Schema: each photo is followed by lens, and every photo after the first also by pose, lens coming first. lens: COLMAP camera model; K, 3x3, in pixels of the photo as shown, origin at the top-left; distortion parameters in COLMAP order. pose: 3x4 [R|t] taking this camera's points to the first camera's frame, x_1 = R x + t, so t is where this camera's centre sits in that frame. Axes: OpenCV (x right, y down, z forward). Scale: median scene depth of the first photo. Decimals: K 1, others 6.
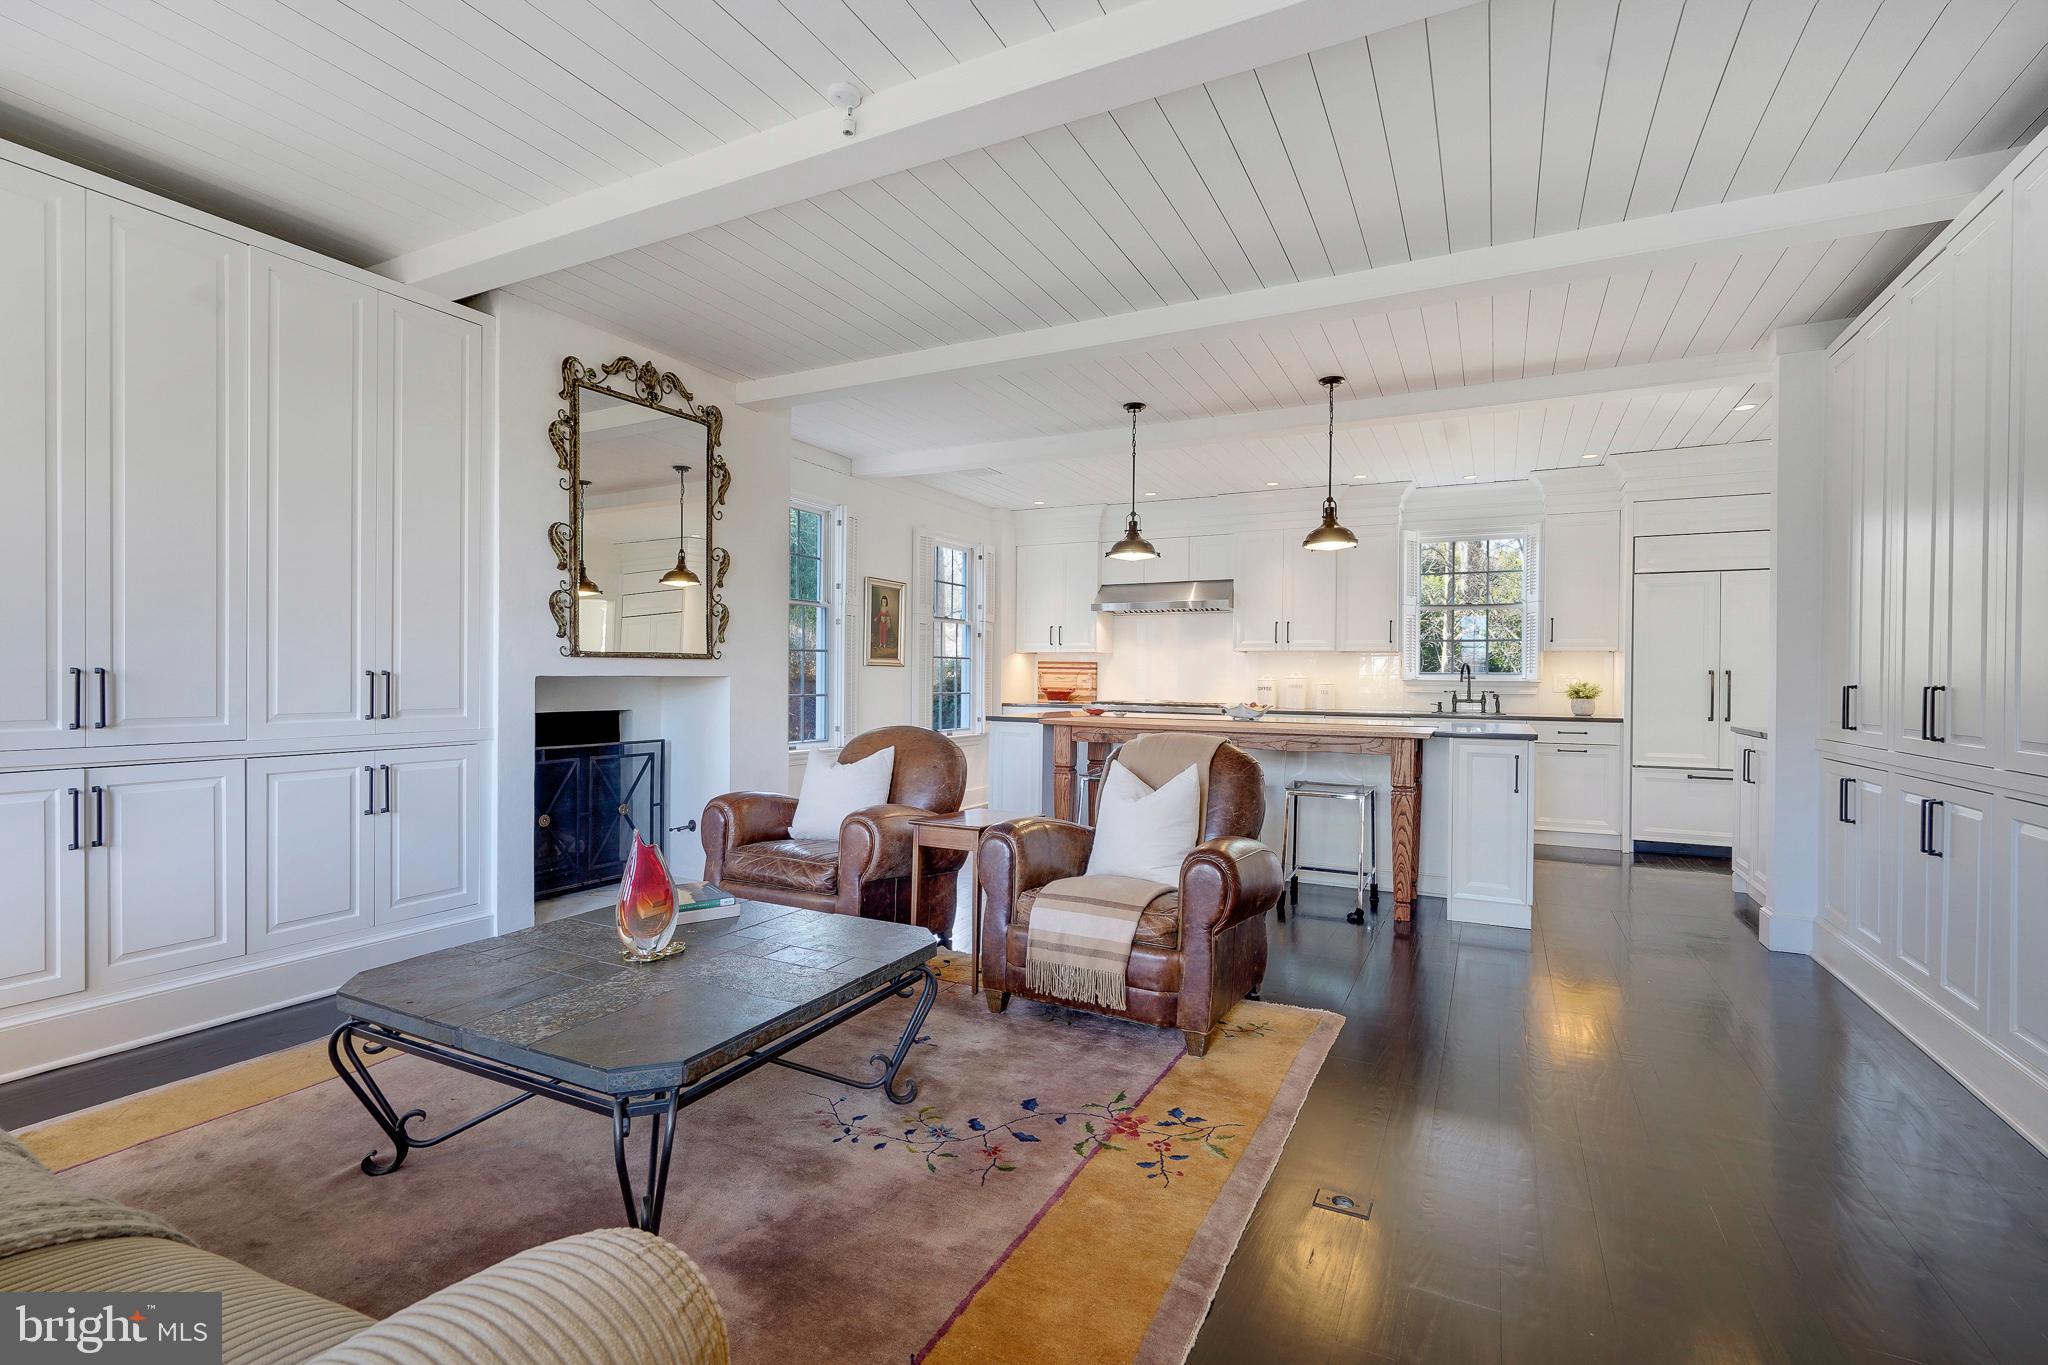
lens RADIAL K [[921.8, 0, 1021.9], [0, 921.8, 686.0], [0, 0, 1]] dist [-0.002650, -0.000127]
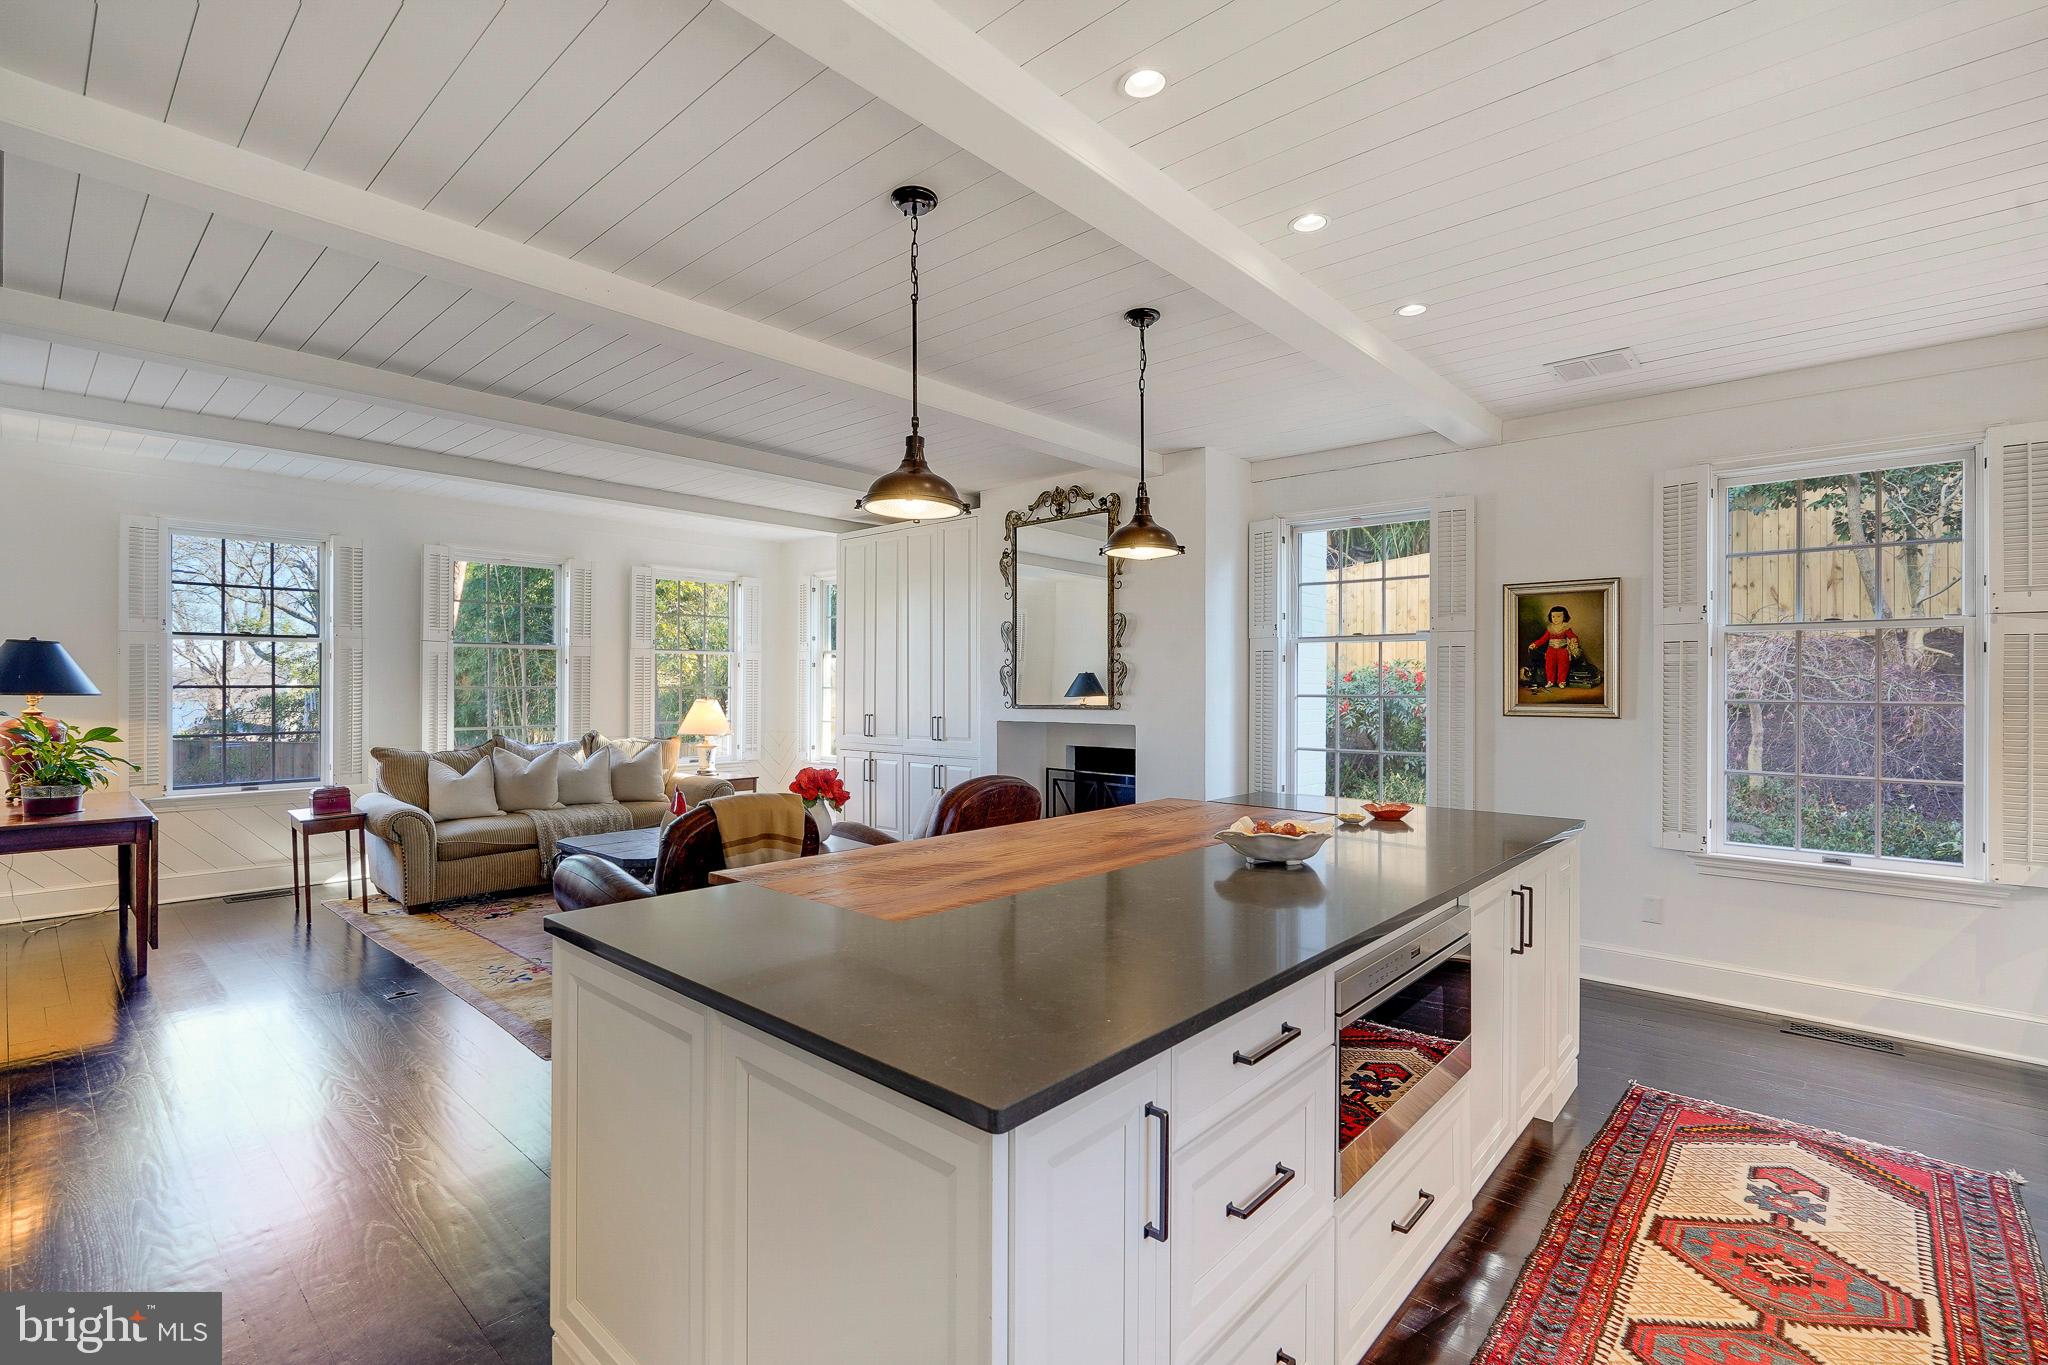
lens RADIAL K [[921.8, 0, 1023.0], [0, 921.8, 690.3], [0, 0, 1]] dist [-0.002650, -0.000127]
pose [[-0.256546, -0.004283, -0.966523, 0.894147], [-0.013955, 0.999902, -0.000727, -0.055488], [0.966431, 0.013301, -0.256580, 1.295040]]
